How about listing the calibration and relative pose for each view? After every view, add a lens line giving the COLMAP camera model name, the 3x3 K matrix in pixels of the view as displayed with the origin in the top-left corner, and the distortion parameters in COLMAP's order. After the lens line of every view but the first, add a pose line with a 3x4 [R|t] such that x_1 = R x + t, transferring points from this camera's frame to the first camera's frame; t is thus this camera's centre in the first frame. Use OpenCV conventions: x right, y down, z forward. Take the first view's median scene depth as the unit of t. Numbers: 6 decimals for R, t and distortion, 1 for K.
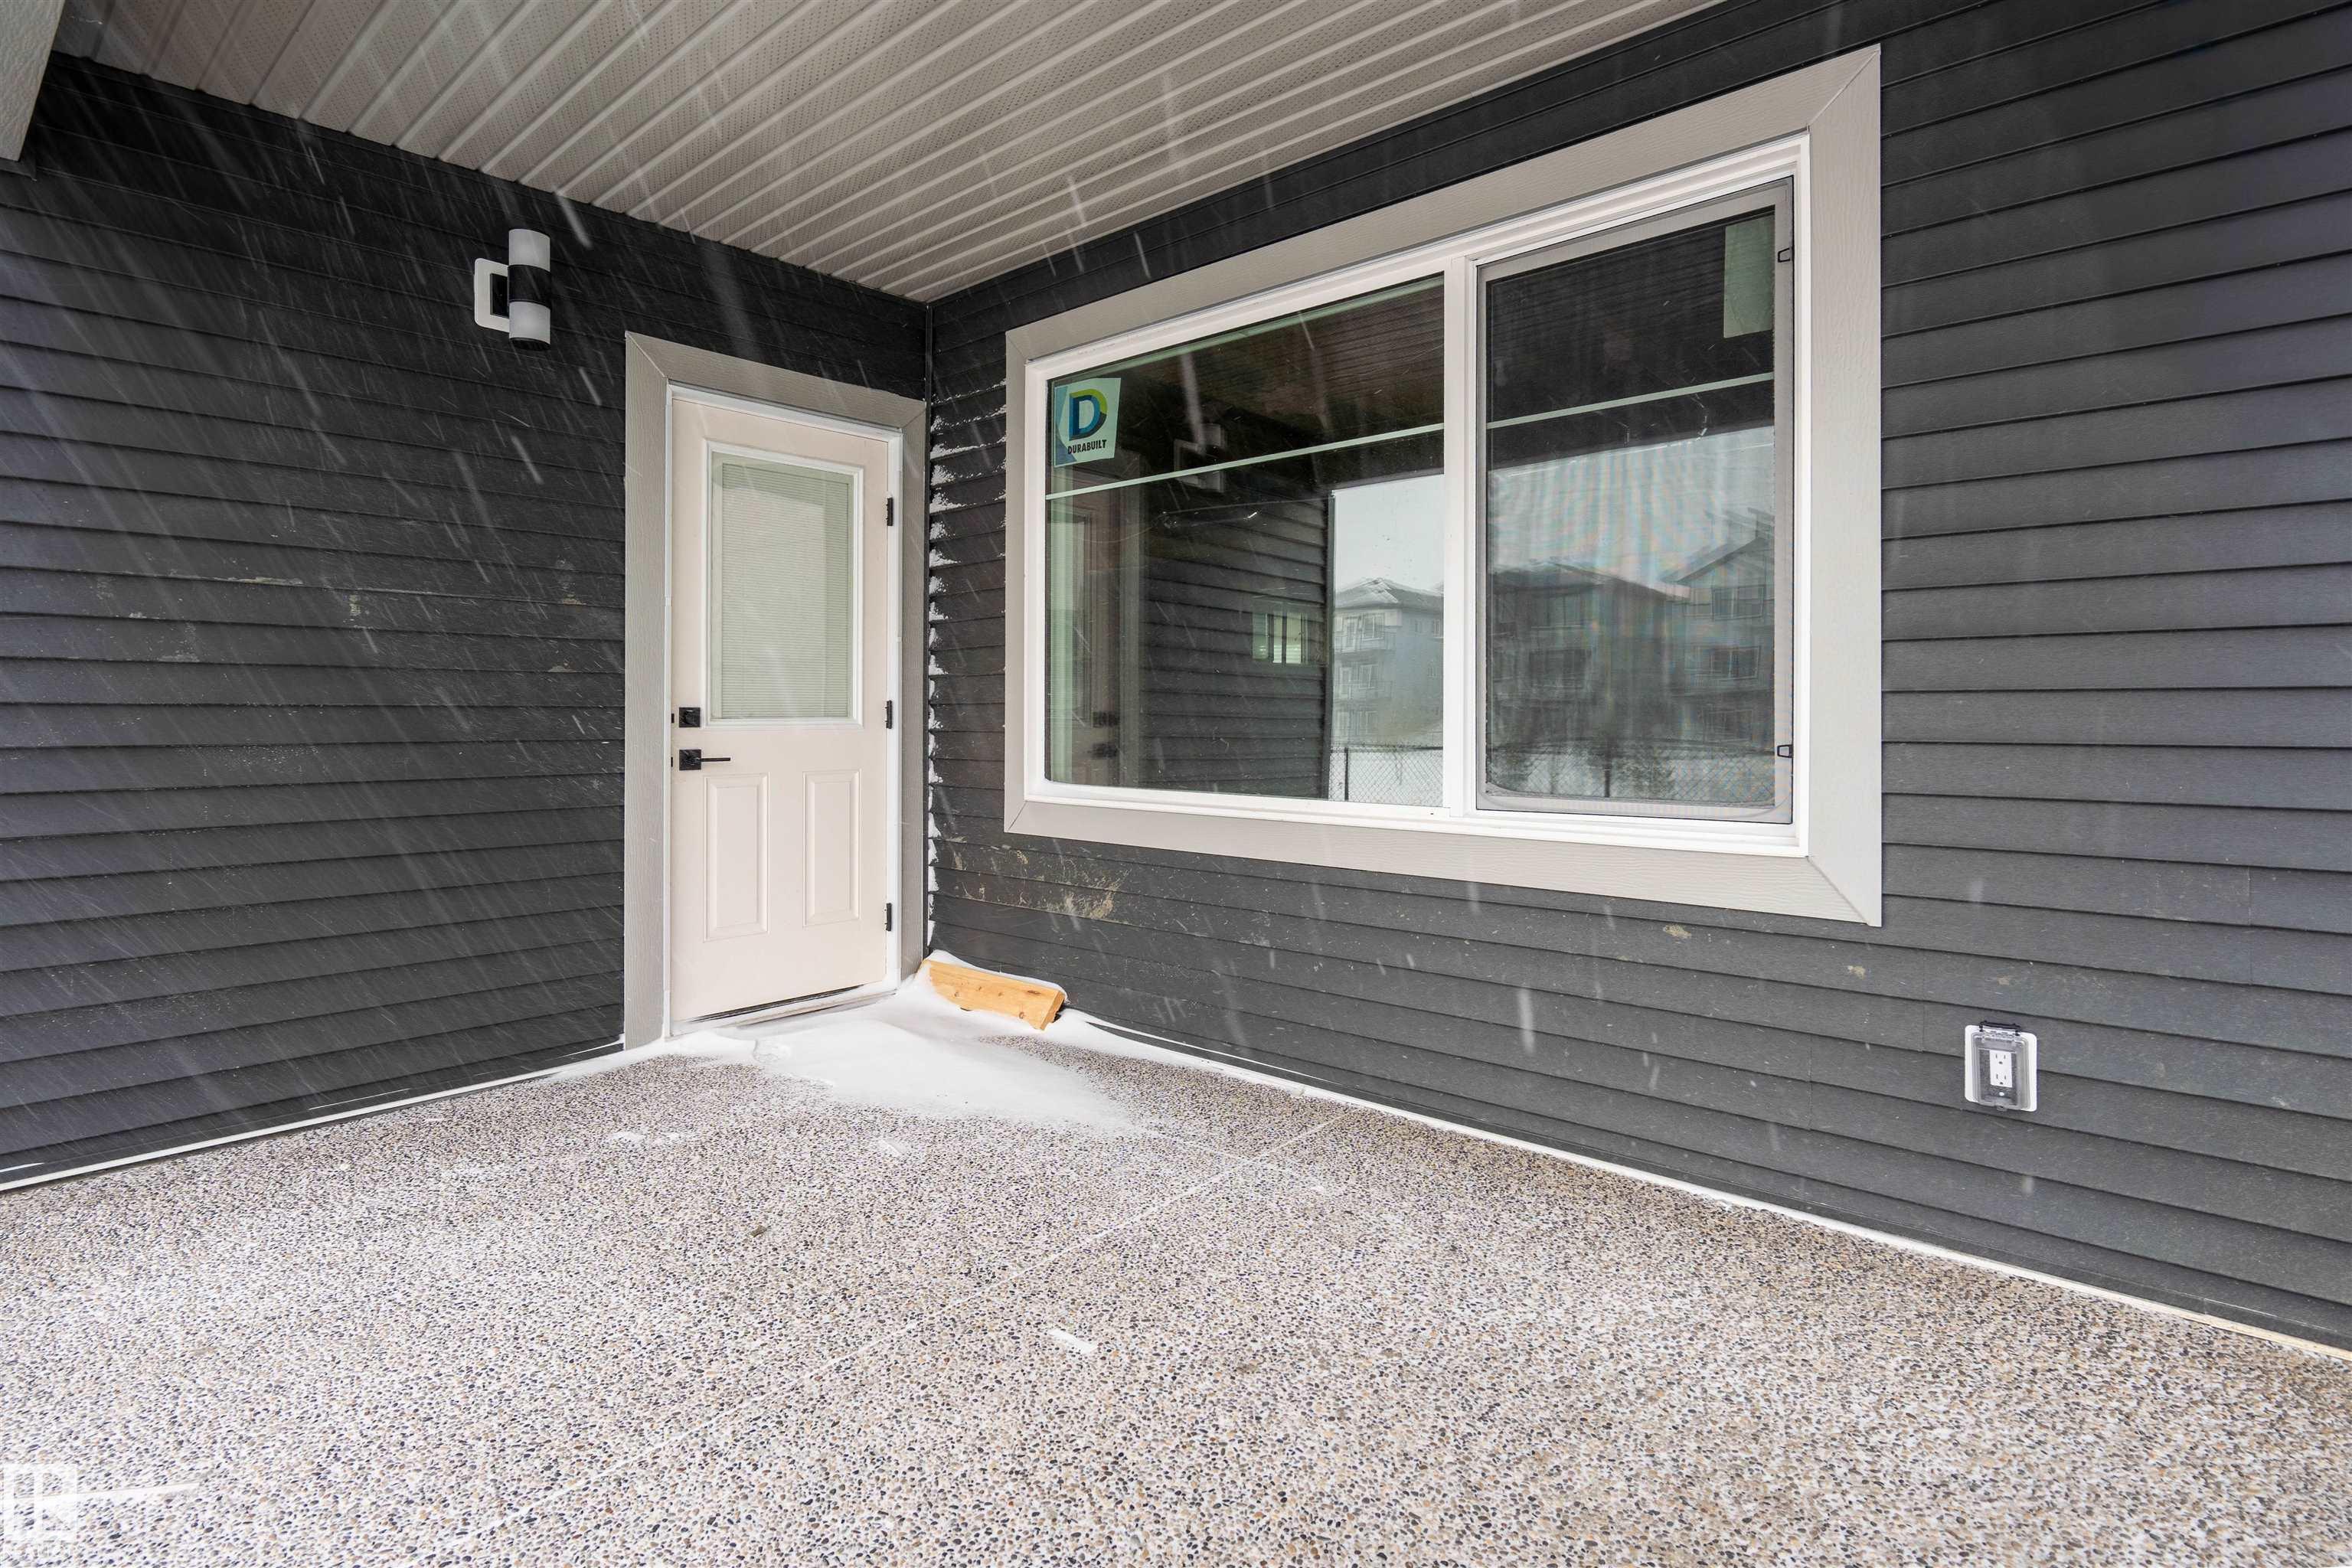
lens RADIAL K [[1170.9, 0, 1124.0], [0, 1170.9, 712.0], [0, 0, 1]] dist [-0.001674, -0.000059]
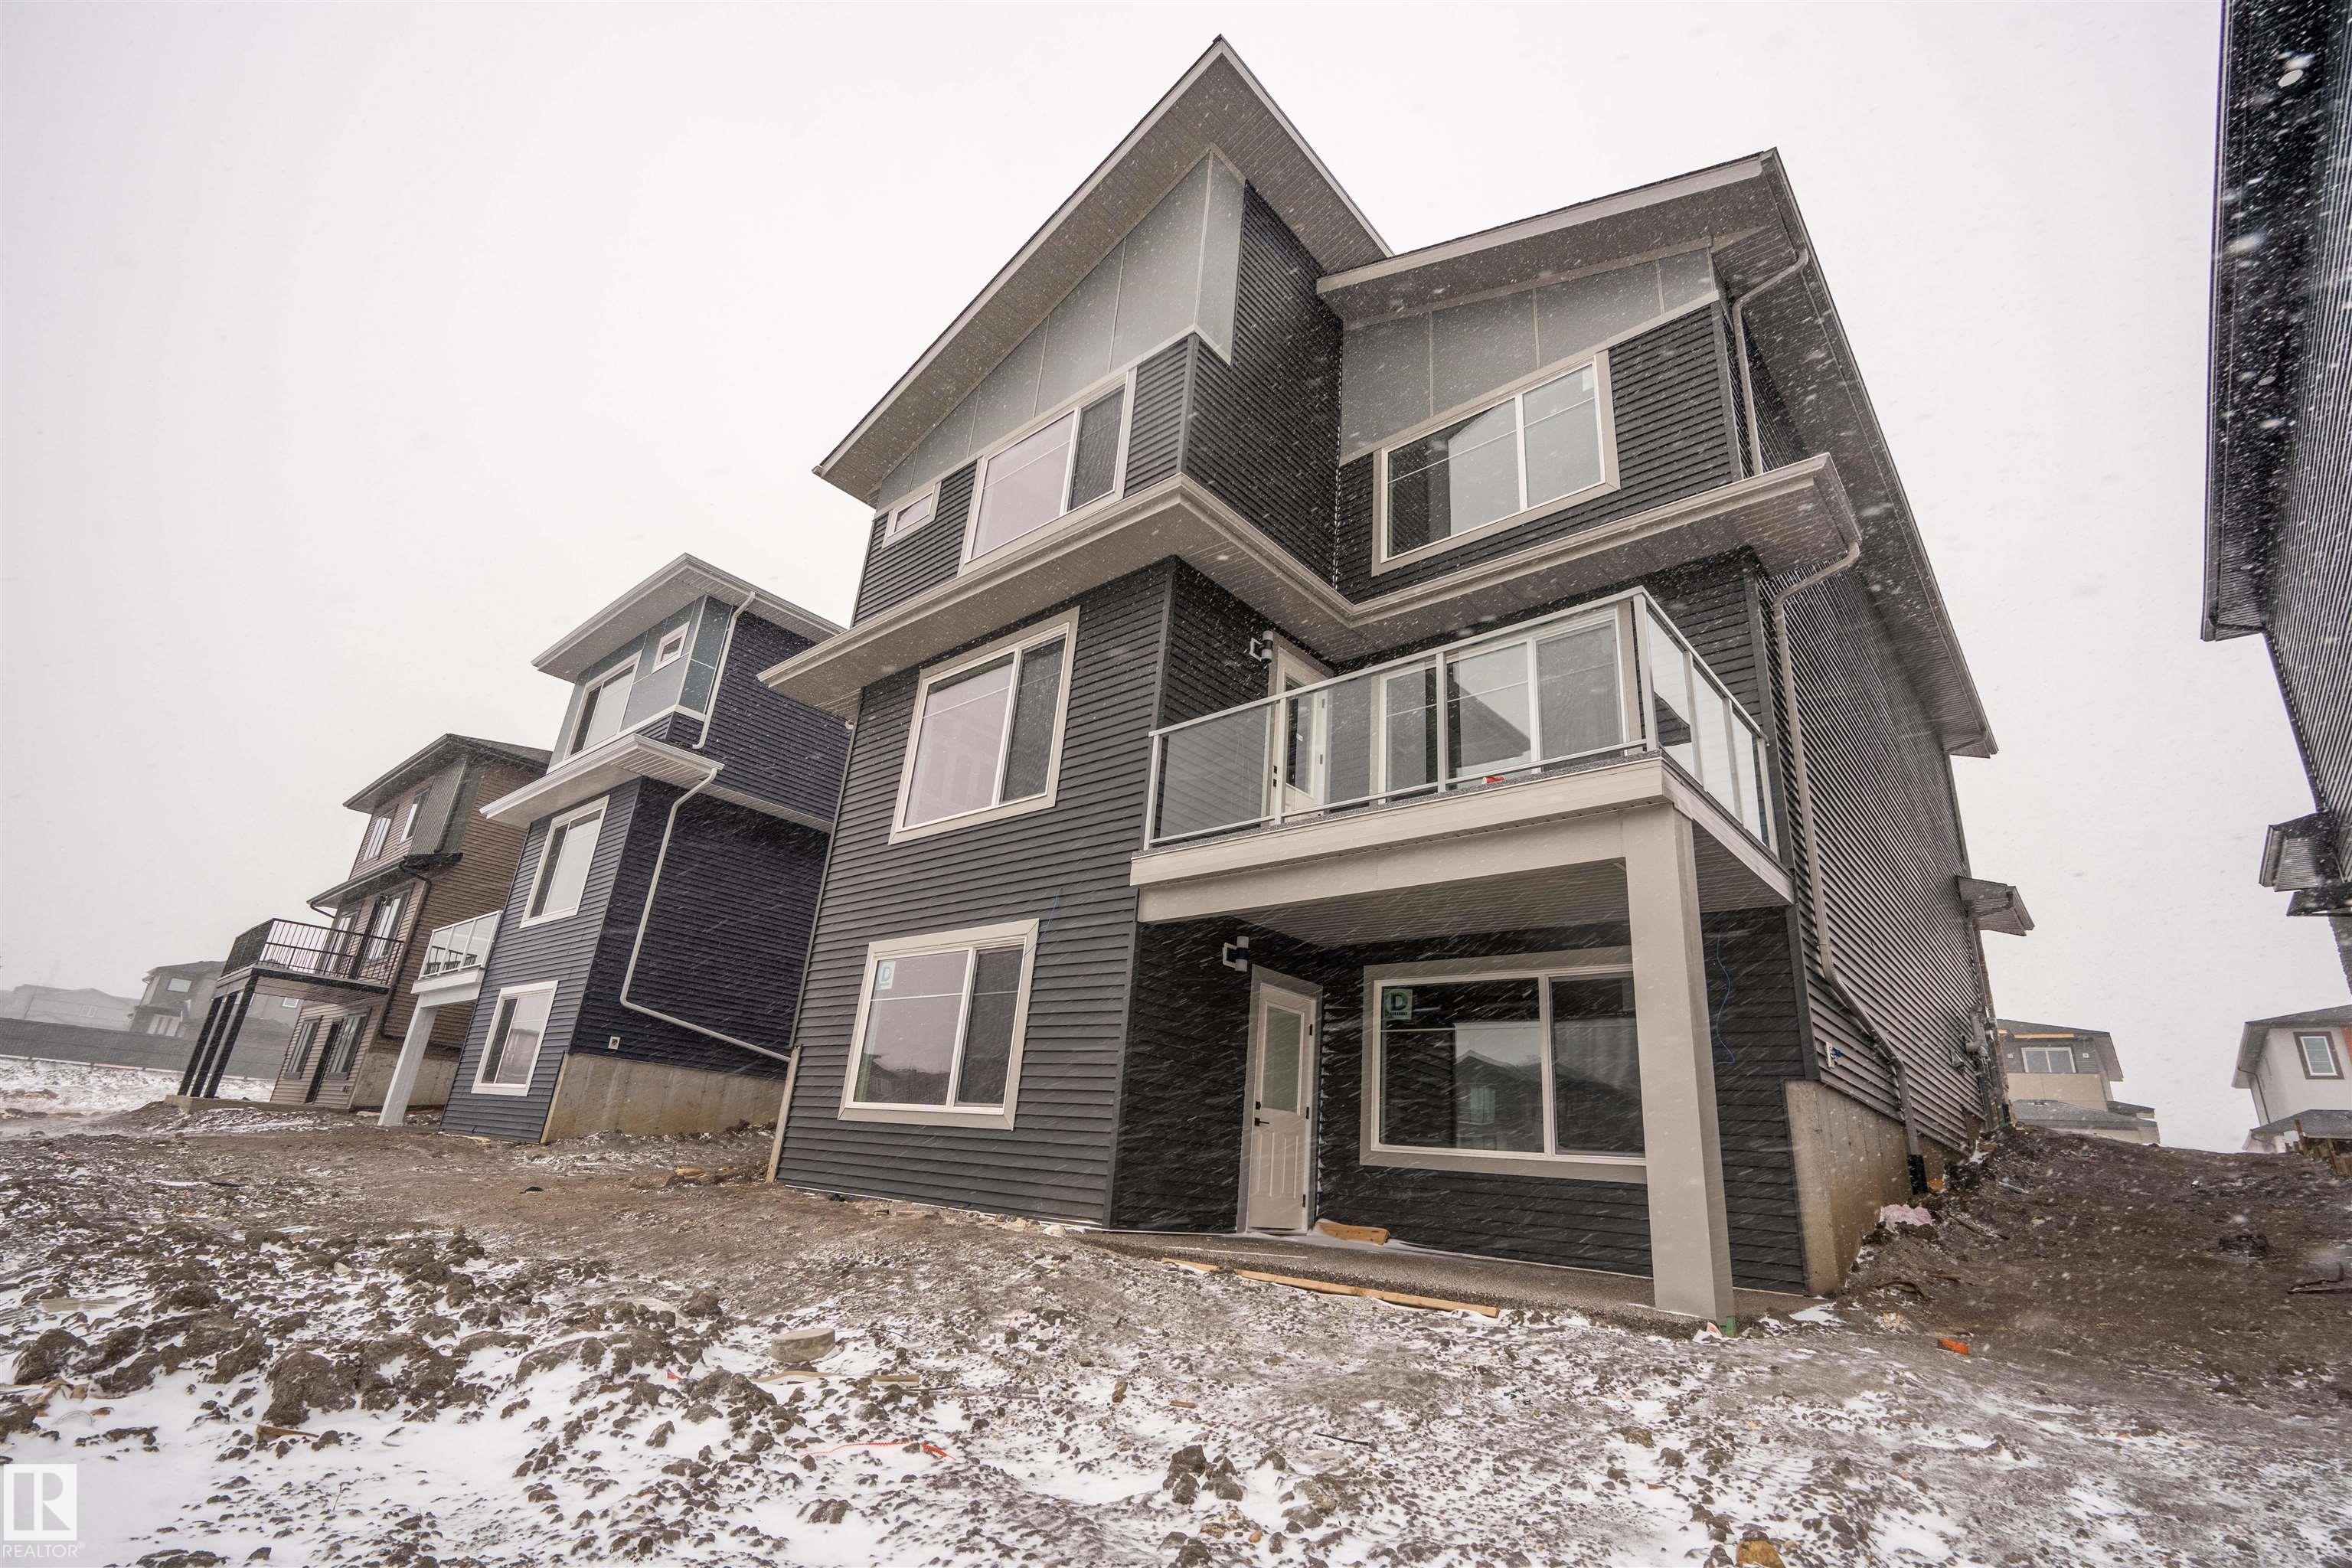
lens RADIAL K [[1065.9, 0, 1180.3], [0, 1065.9, 787.3], [0, 0, 1]] dist [-0.004665, 0.003435]
pose [[0.995814, 0.088499, 0.022878, -0.610699], [-0.075493, 0.937375, -0.340041, 0.150808], [-0.051538, 0.336891, 0.940132, -1.401048]]
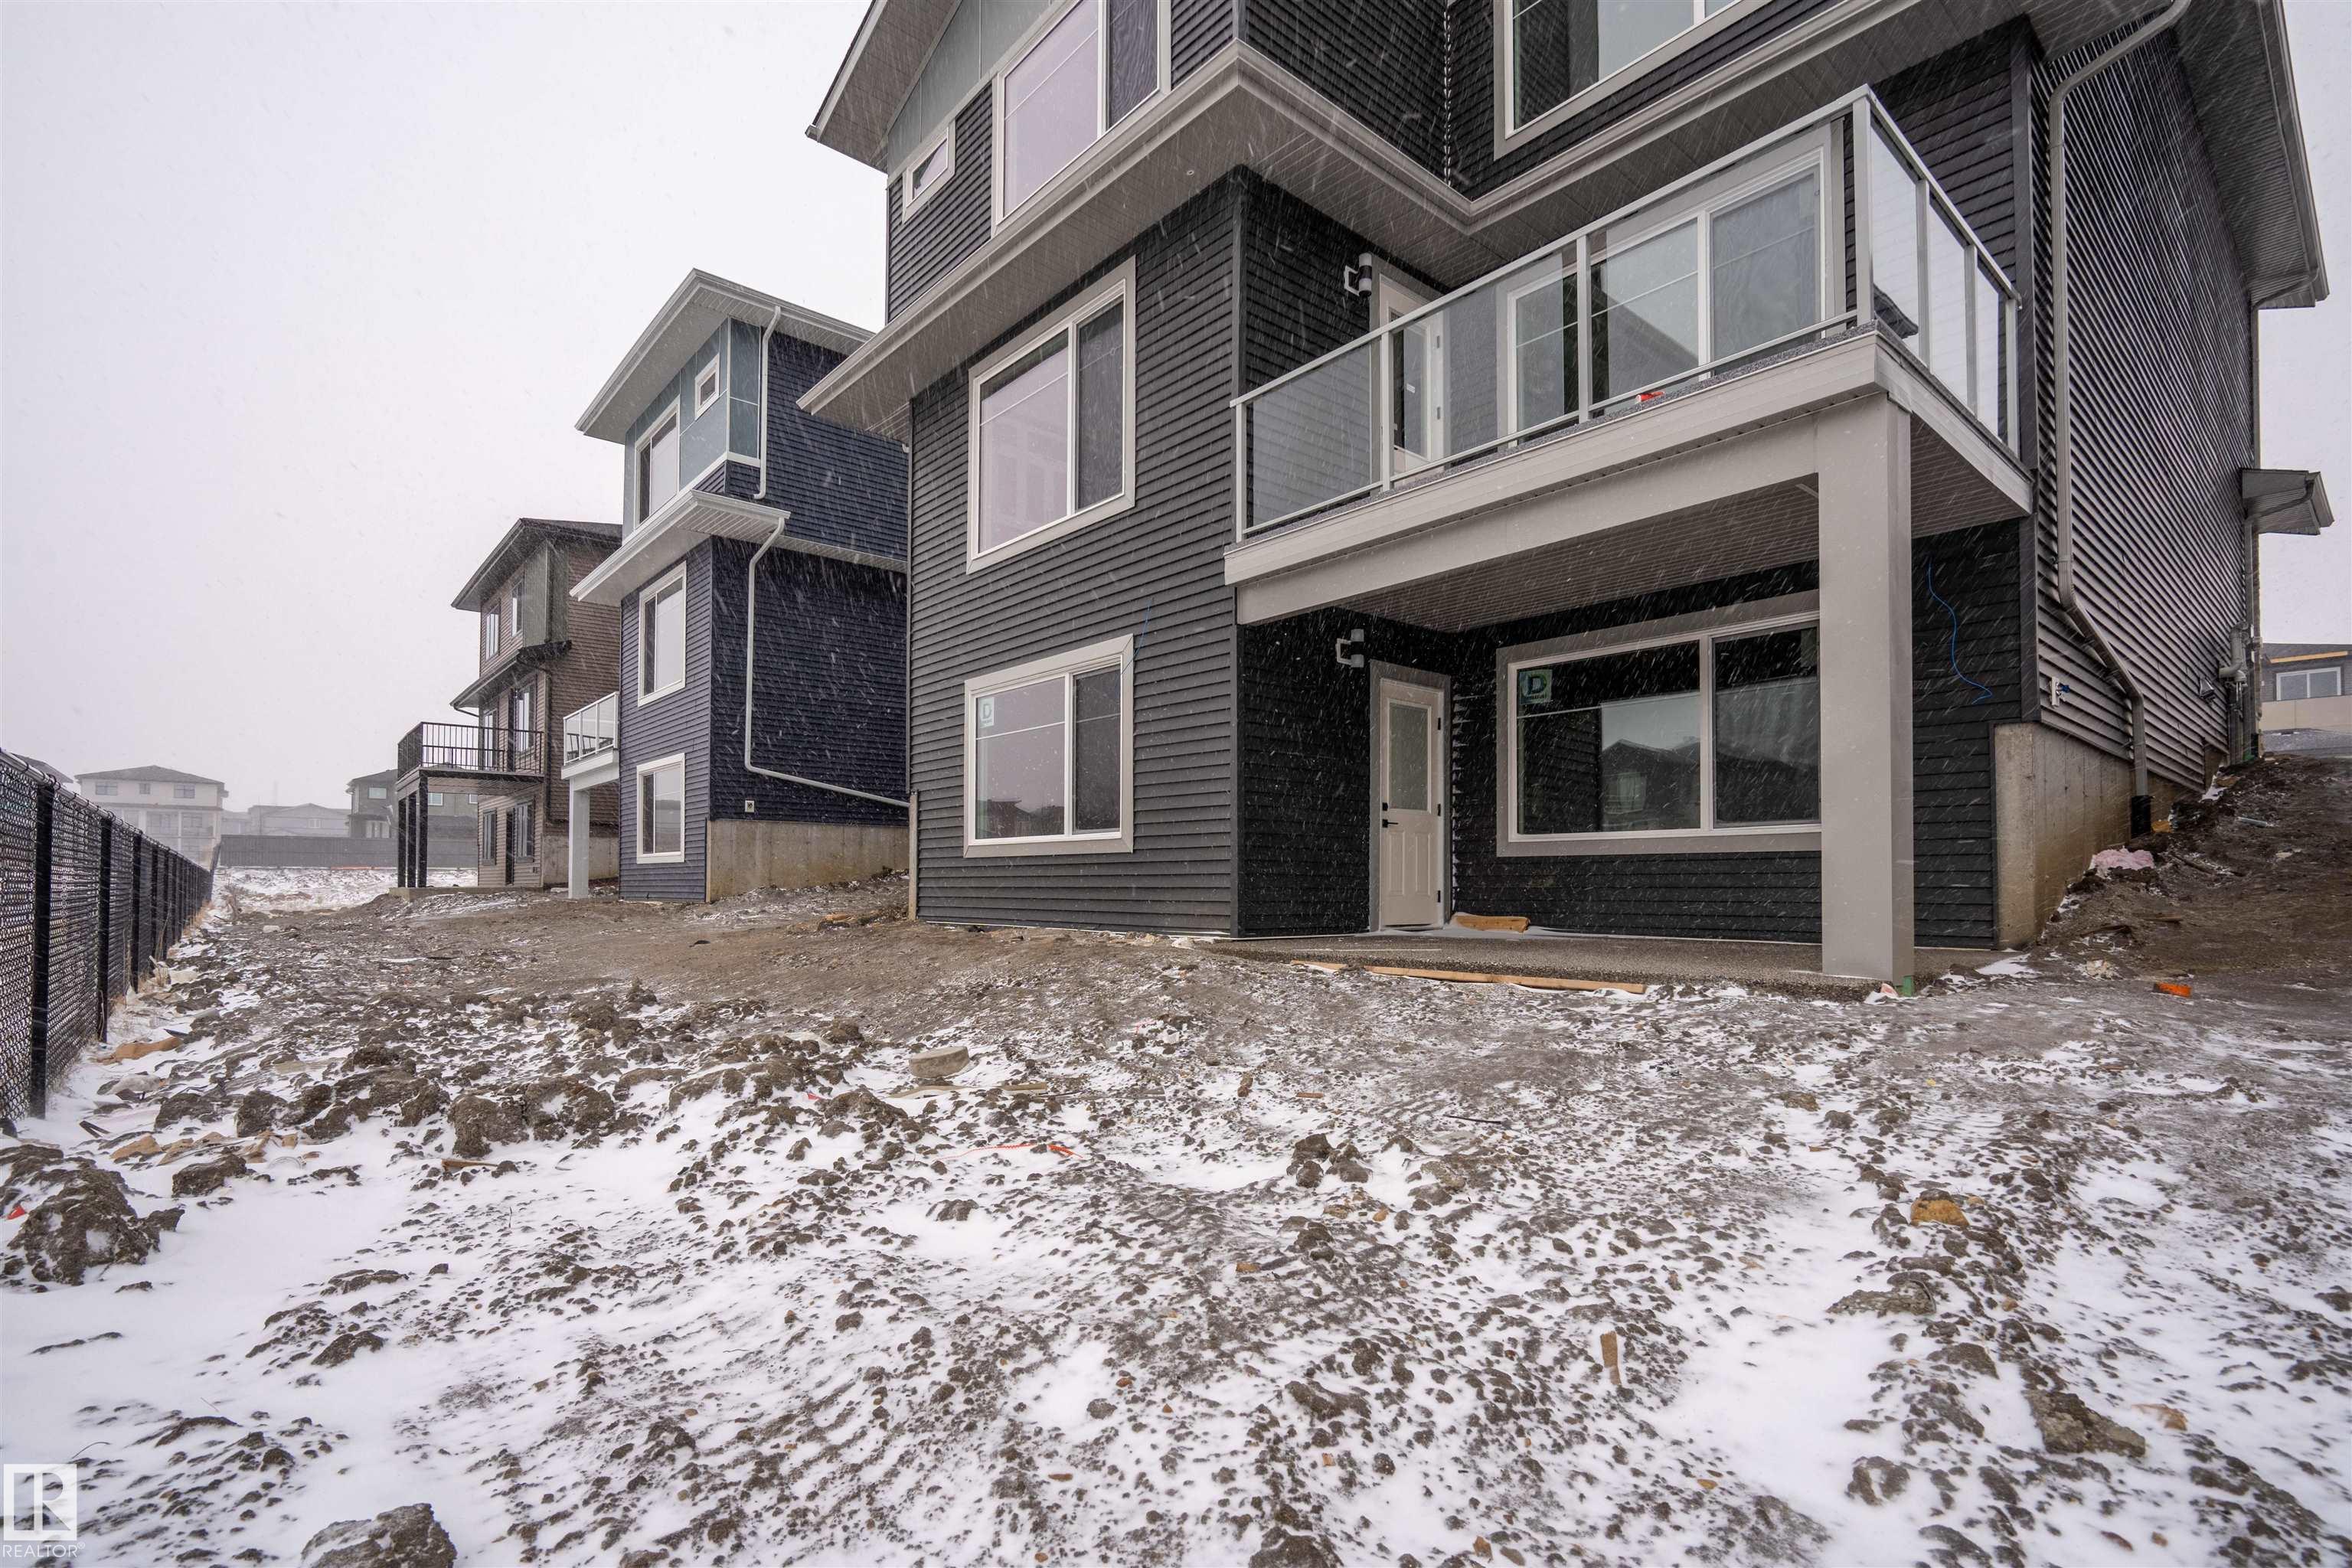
lens RADIAL K [[1065.9, 0, 1169.8], [0, 1065.9, 875.3], [0, 0, 1]] dist [-0.004665, 0.003435]
pose [[0.995170, -0.004981, -0.098044, -0.558283], [0.004085, 0.999948, -0.009332, 0.159255], [0.098086, 0.008887, 0.995138, -1.248512]]
